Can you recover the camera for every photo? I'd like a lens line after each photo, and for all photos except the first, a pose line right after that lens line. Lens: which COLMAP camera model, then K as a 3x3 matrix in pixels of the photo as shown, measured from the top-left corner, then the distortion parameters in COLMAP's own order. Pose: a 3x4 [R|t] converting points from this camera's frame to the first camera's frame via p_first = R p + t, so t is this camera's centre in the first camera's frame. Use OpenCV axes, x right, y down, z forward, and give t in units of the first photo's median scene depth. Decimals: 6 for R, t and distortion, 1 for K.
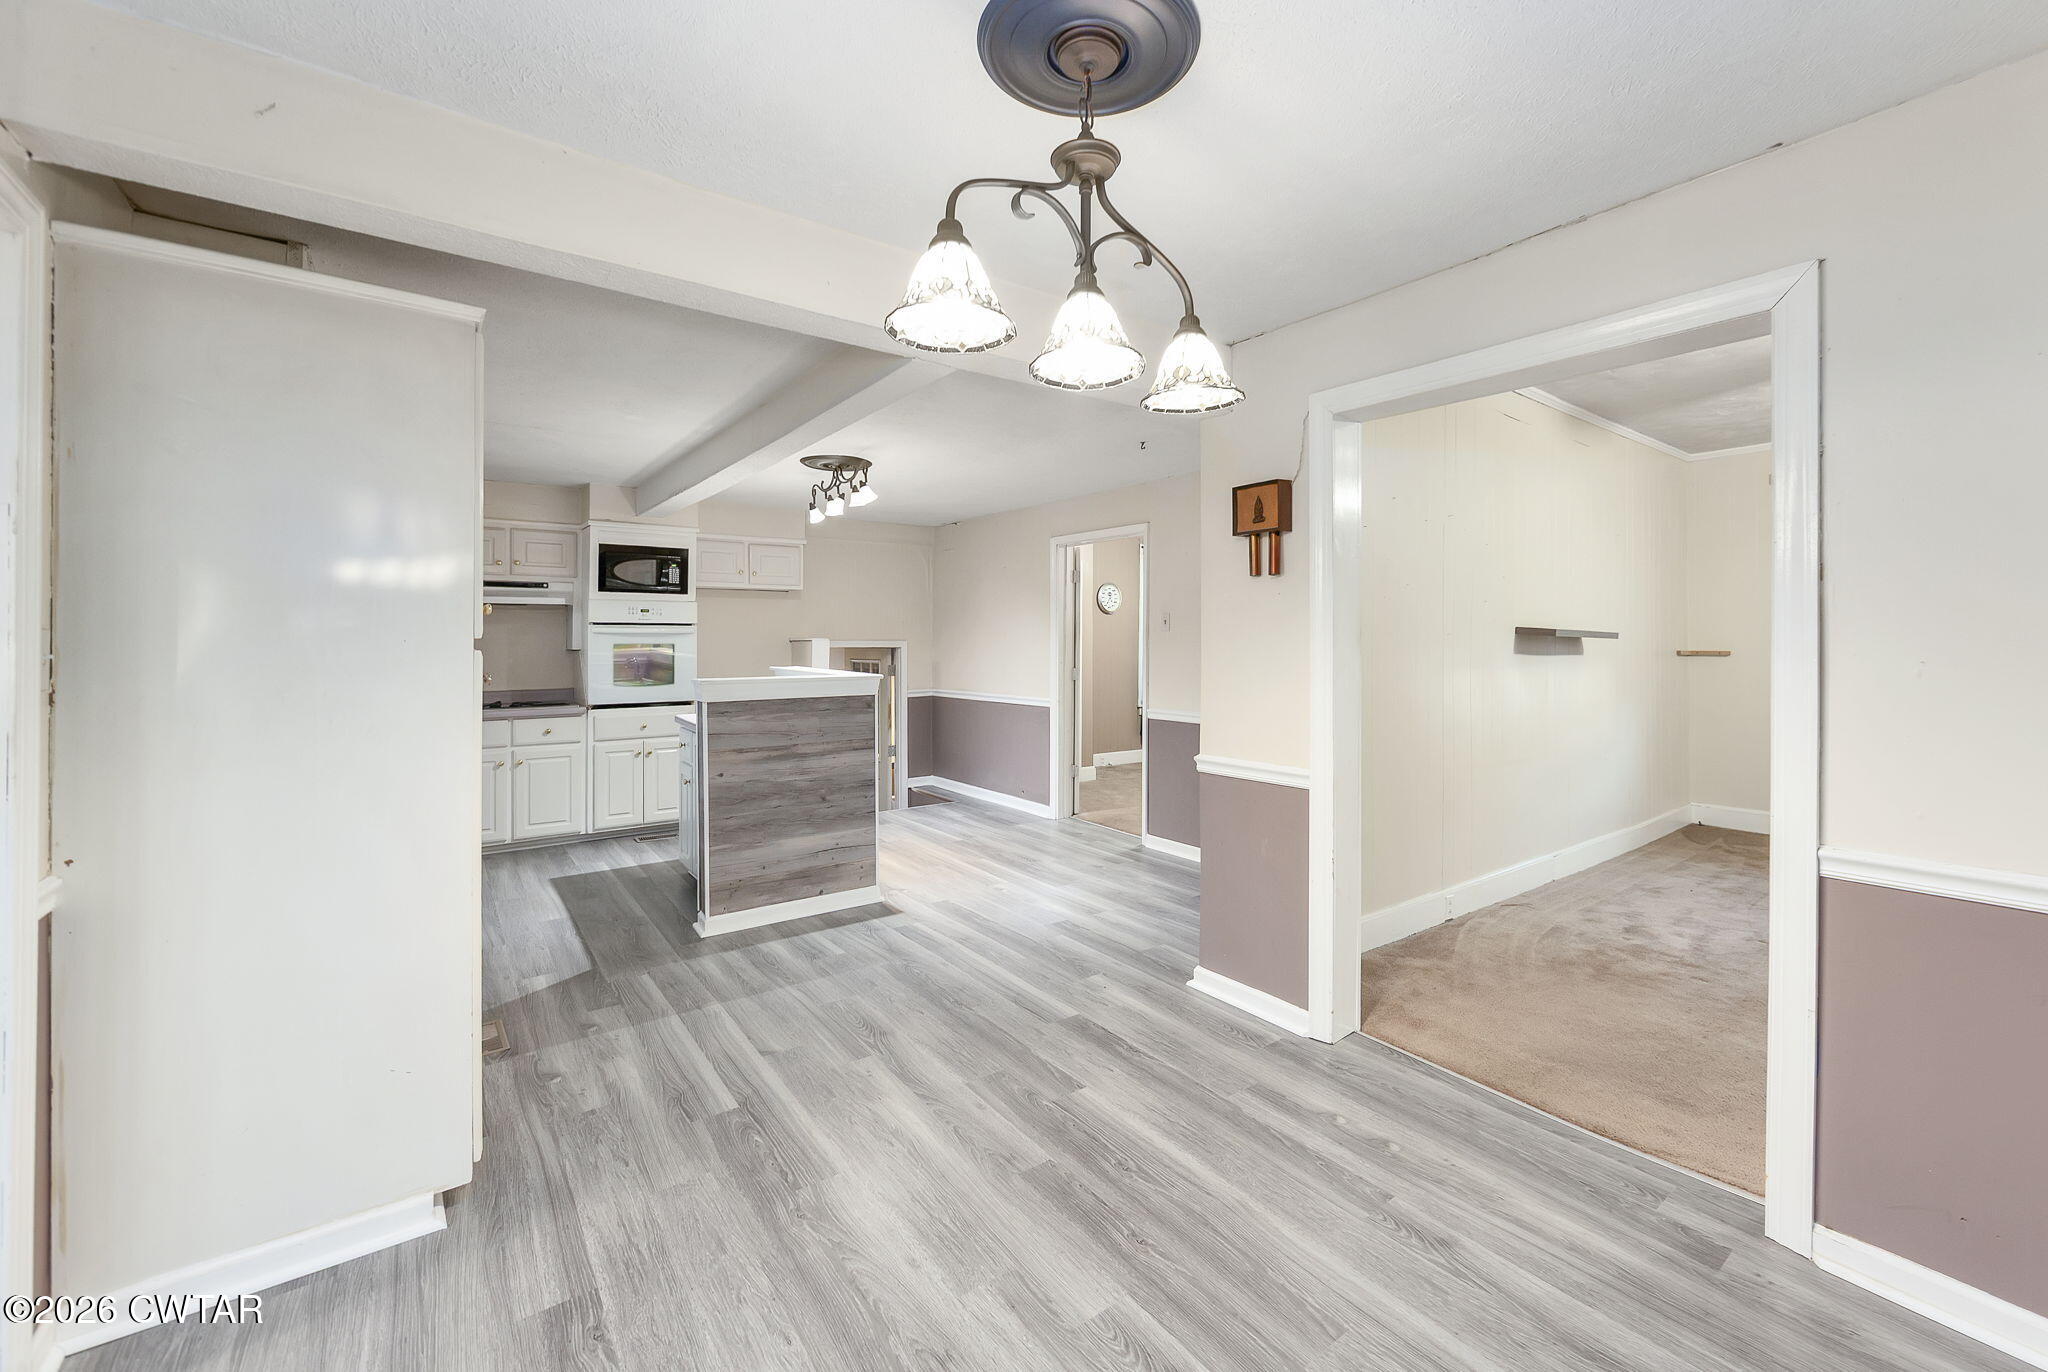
lens RADIAL K [[832.6, 0, 1036.3], [0, 832.6, 644.8], [0, 0, 1]] dist [0.002697, 0.000285]
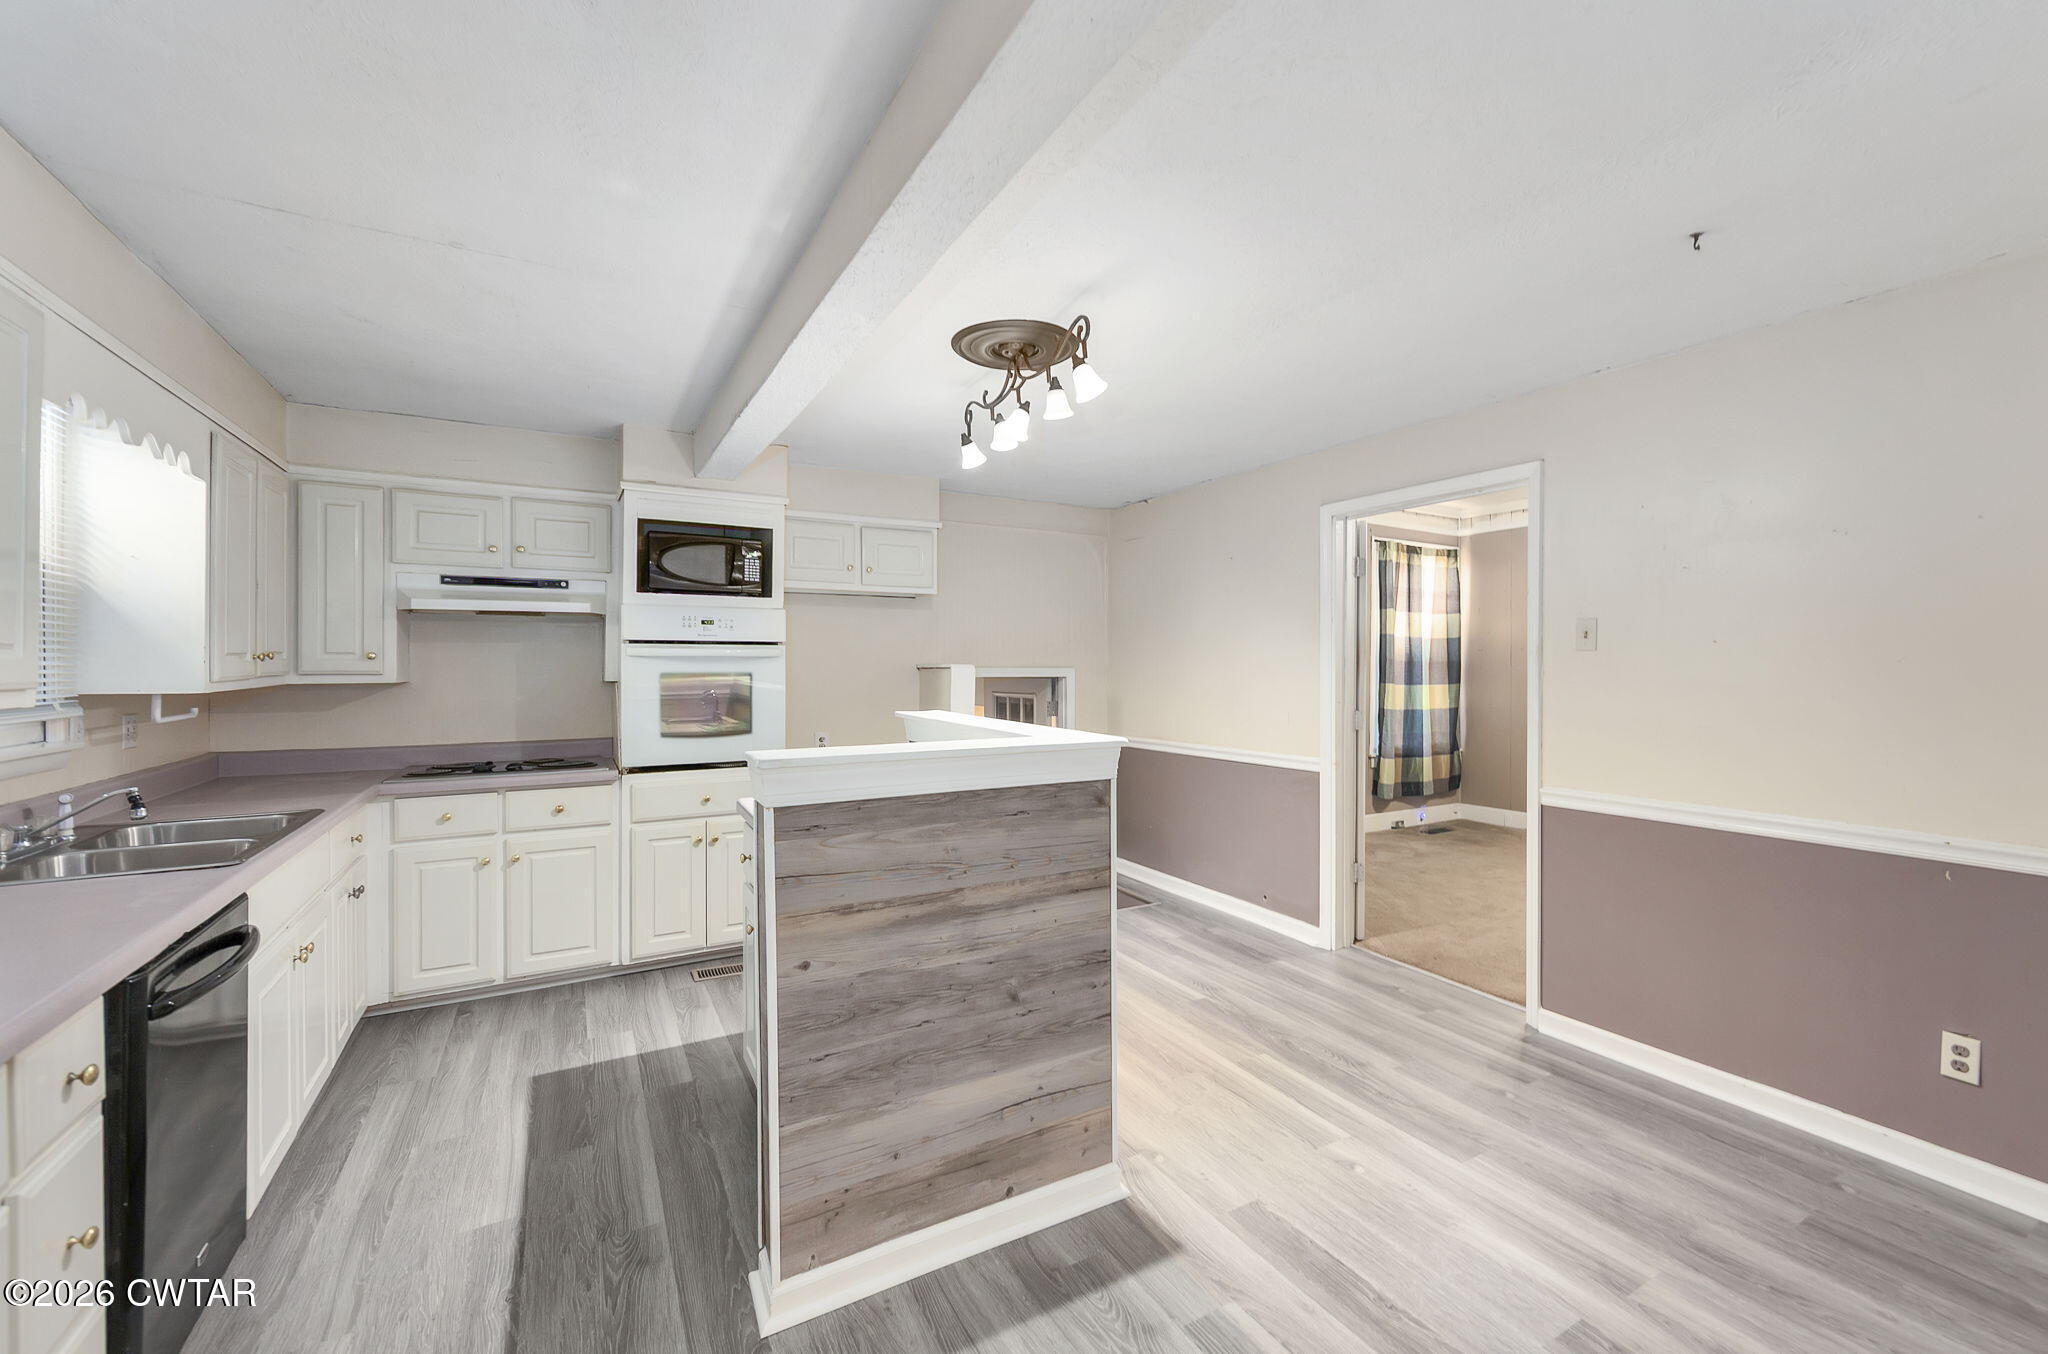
lens RADIAL K [[829.0, 0, 1041.0], [0, 829.0, 672.3], [0, 0, 1]] dist [-0.001200, -0.000392]
pose [[0.993238, 0.000262, -0.116094, -0.156208], [0.000011, 0.999997, 0.002354, -0.003630], [0.116094, -0.002340, 0.993235, 0.446139]]
